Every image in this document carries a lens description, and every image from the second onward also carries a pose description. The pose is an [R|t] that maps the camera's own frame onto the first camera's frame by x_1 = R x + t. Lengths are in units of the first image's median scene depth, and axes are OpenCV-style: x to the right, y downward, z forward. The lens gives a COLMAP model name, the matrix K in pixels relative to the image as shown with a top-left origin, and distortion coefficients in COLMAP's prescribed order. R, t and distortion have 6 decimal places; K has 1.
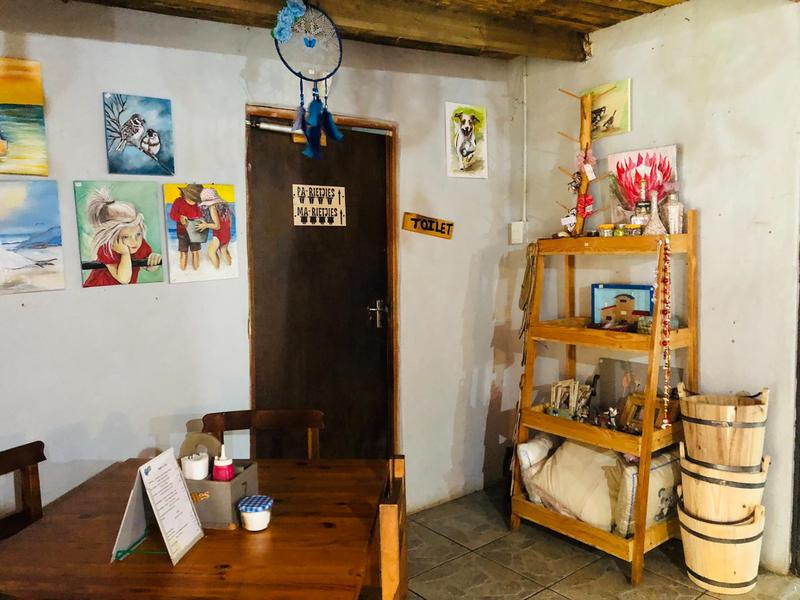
lens RADIAL K [[667.0, 0, 396.0], [0, 667.0, 294.5], [0, 0, 1]] dist [0.046120, -0.012218]
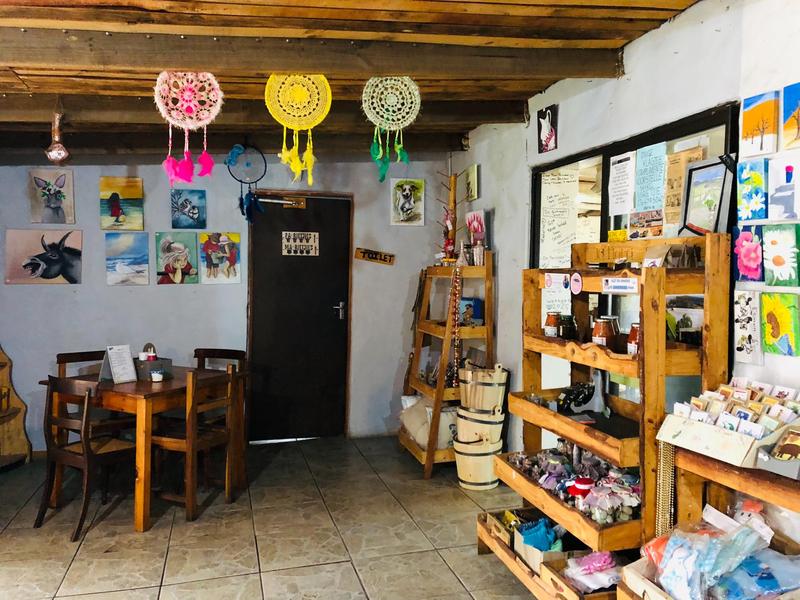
lens RADIAL K [[667.0, 0, 396.0], [0, 667.0, 294.5], [0, 0, 1]] dist [0.046120, -0.012218]
pose [[0.922743, 0.042613, -0.383053, 0.869099], [-0.055170, 0.998238, -0.021852, 0.022229], [0.381447, 0.041297, 0.923468, -0.532898]]
